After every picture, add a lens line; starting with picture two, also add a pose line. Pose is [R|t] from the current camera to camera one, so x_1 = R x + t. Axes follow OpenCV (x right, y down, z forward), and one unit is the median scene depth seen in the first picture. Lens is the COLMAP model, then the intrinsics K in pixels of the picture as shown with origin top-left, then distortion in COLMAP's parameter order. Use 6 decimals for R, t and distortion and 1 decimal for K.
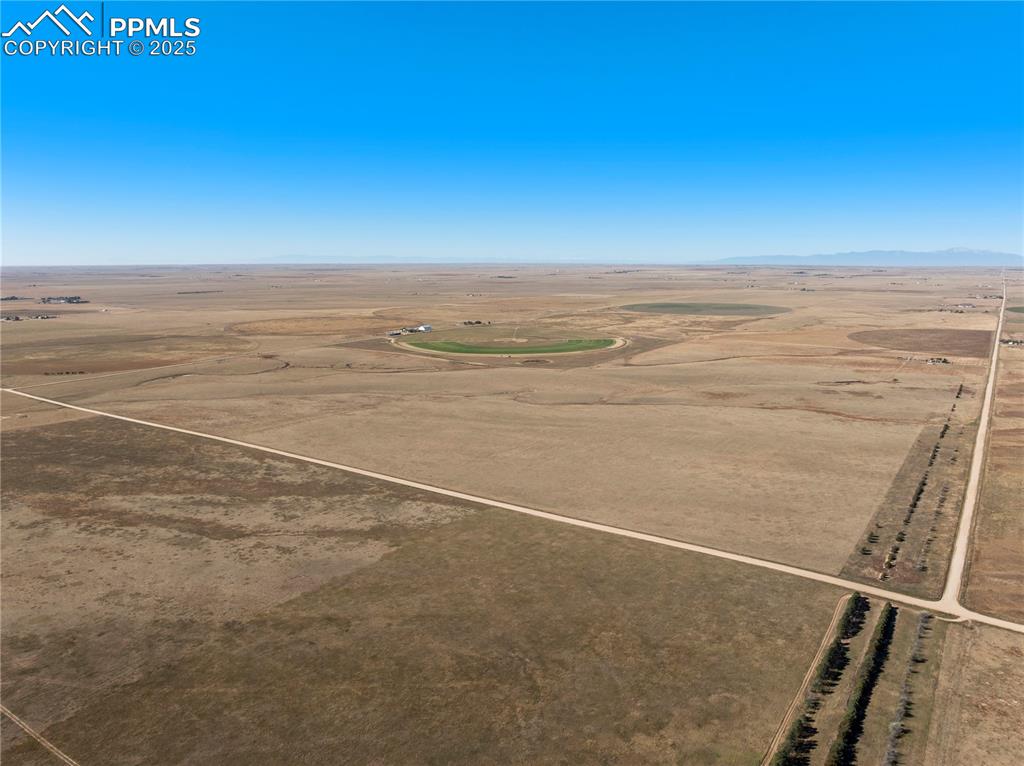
lens RADIAL K [[702.8, 0, 507.2], [0, 702.8, 379.8], [0, 0, 1]] dist [-0.053626, 0.021185]
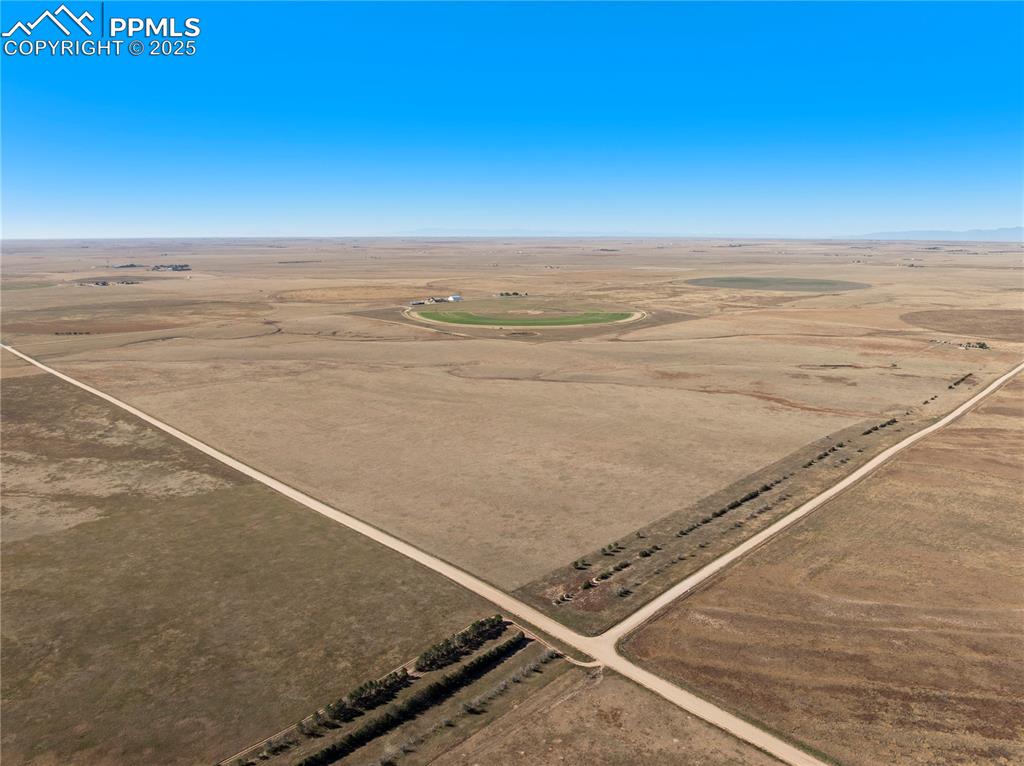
lens RADIAL K [[702.8, 0, 507.2], [0, 702.8, 379.8], [0, 0, 1]] dist [-0.053626, 0.021185]
pose [[0.985338, 0.036850, -0.166585, 0.401904], [-0.030658, 0.998746, 0.039591, -0.002118], [0.167835, -0.033903, 0.985232, 0.123934]]
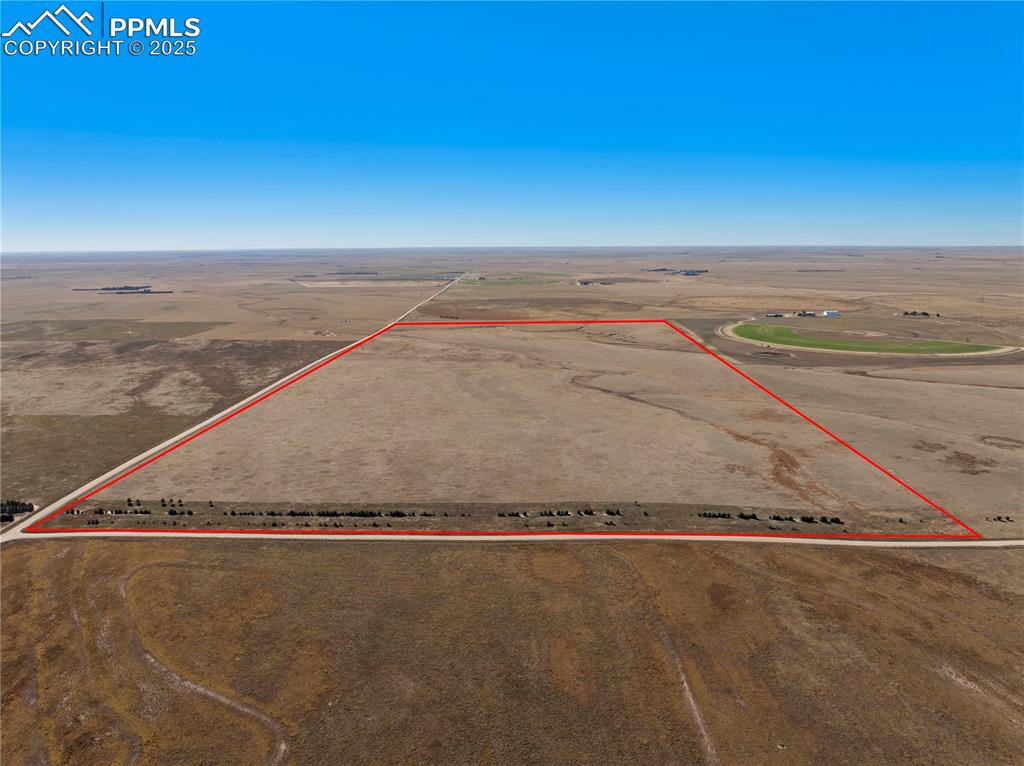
lens RADIAL K [[702.8, 0, 507.2], [0, 702.8, 379.8], [0, 0, 1]] dist [-0.053626, 0.021185]
pose [[0.566824, 0.158657, -0.808417, 1.167624], [-0.135156, 0.985894, 0.098723, -0.076374], [0.812677, 0.053304, 0.580272, 0.606216]]
